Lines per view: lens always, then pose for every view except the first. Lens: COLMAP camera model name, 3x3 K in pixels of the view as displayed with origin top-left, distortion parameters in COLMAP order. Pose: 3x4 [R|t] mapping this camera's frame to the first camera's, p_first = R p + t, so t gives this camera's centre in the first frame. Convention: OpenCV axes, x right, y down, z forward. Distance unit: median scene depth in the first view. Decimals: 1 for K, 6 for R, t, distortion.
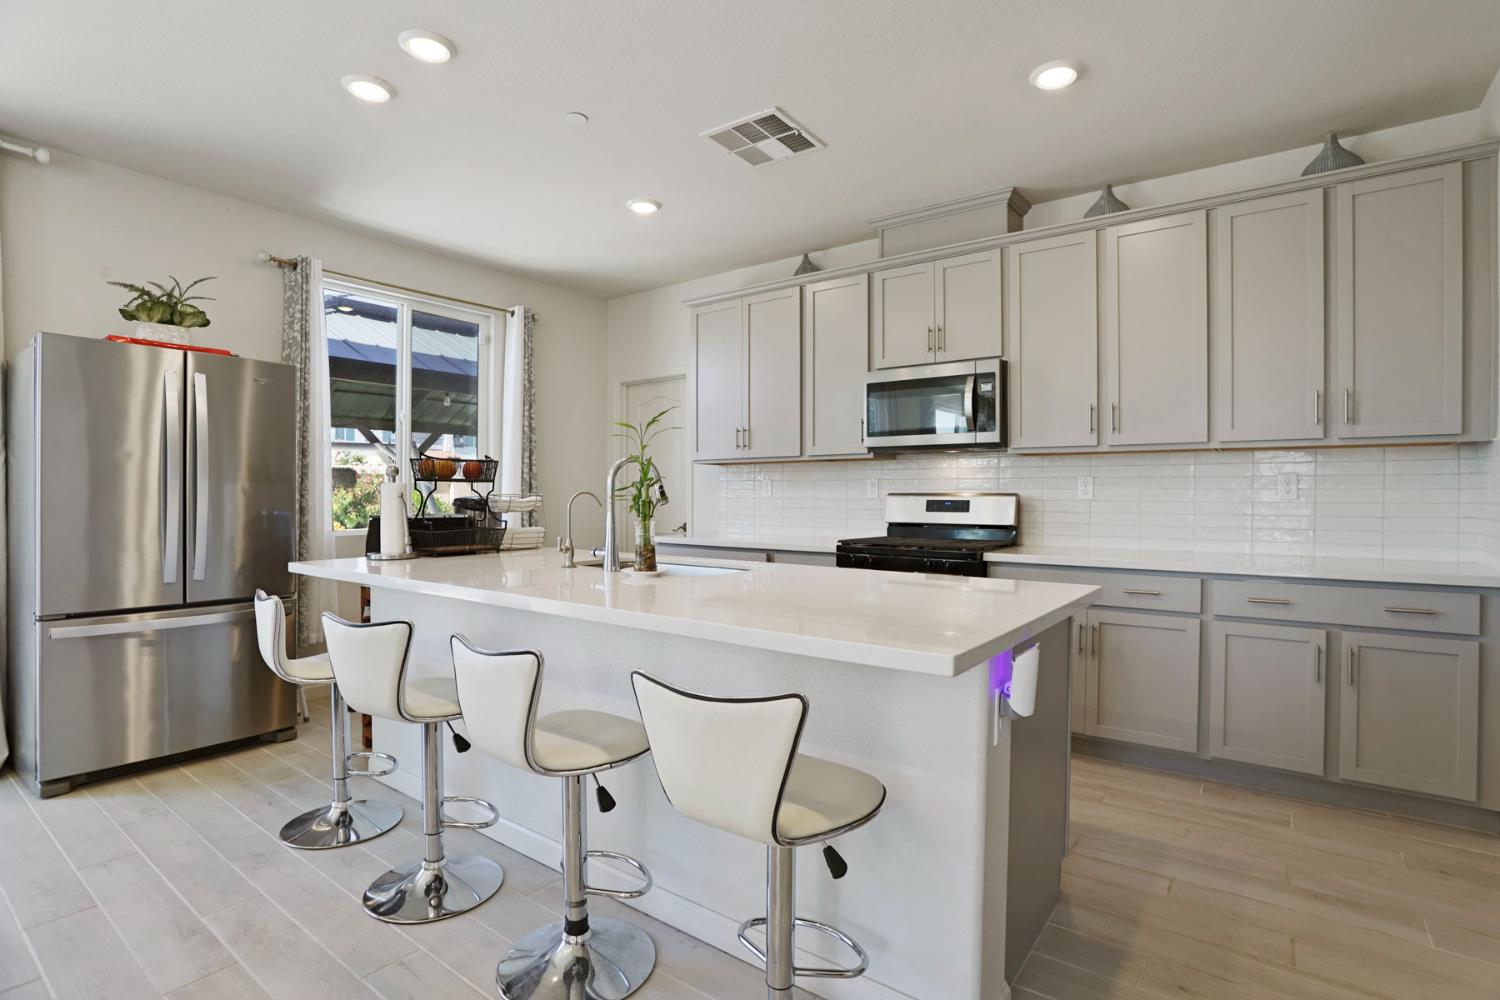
lens RADIAL K [[740.7, 0, 750.0], [0, 740.7, 500.0], [0, 0, 1]] dist [-0.020765, 0.000167]
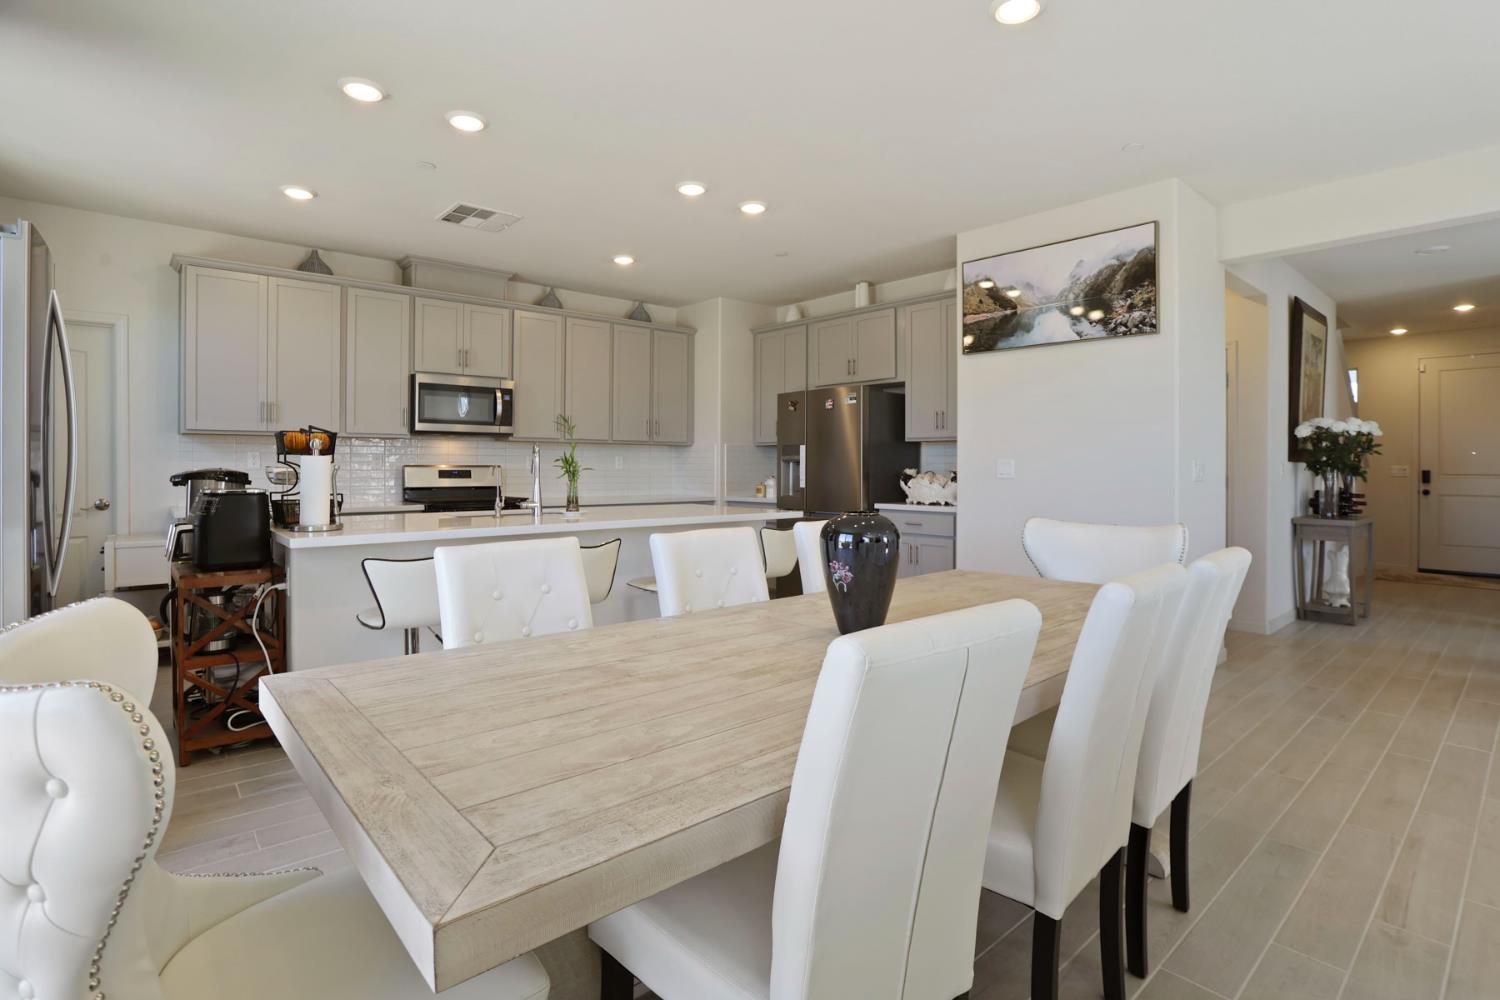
lens RADIAL K [[743.0, 0, 757.9], [0, 743.0, 468.7], [0, 0, 1]] dist [-0.017655, 0.000402]
pose [[0.231531, -0.004585, 0.972817, -1.079339], [0.004432, 0.999983, 0.003659, -0.005586], [-0.972817, 0.003464, 0.231548, 0.121396]]
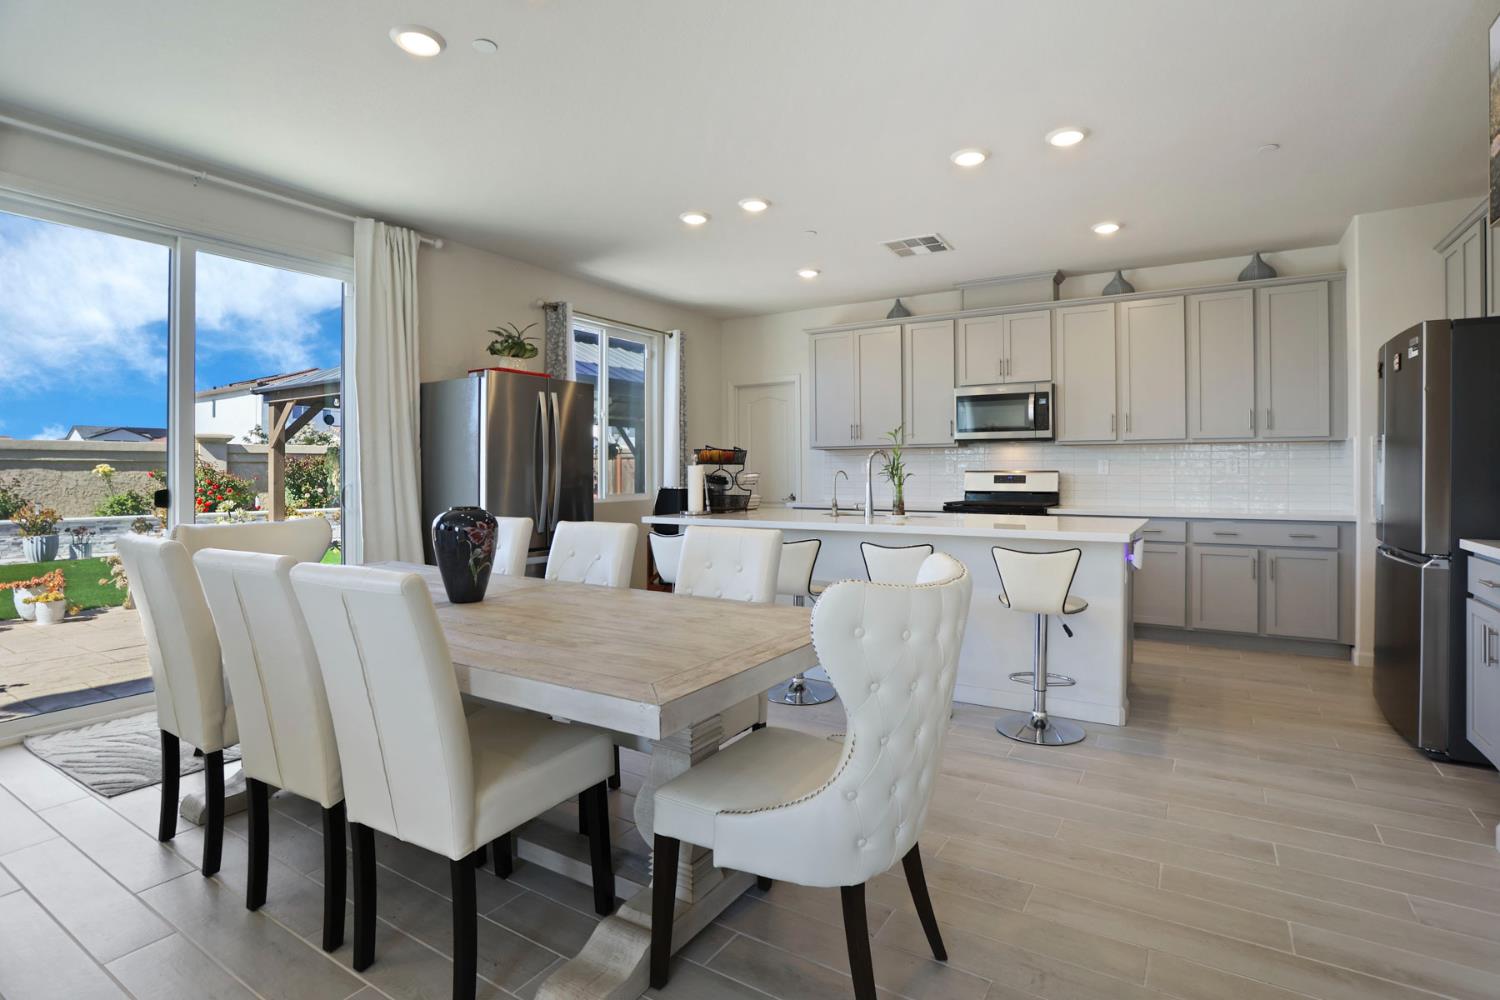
lens RADIAL K [[743.0, 0, 757.9], [0, 743.0, 468.7], [0, 0, 1]] dist [-0.017655, 0.000402]
pose [[0.995865, -0.003331, 0.090783, -0.402841], [0.004411, 0.999922, -0.011700, 0.002002], [-0.090737, 0.012052, 0.995802, -0.465108]]
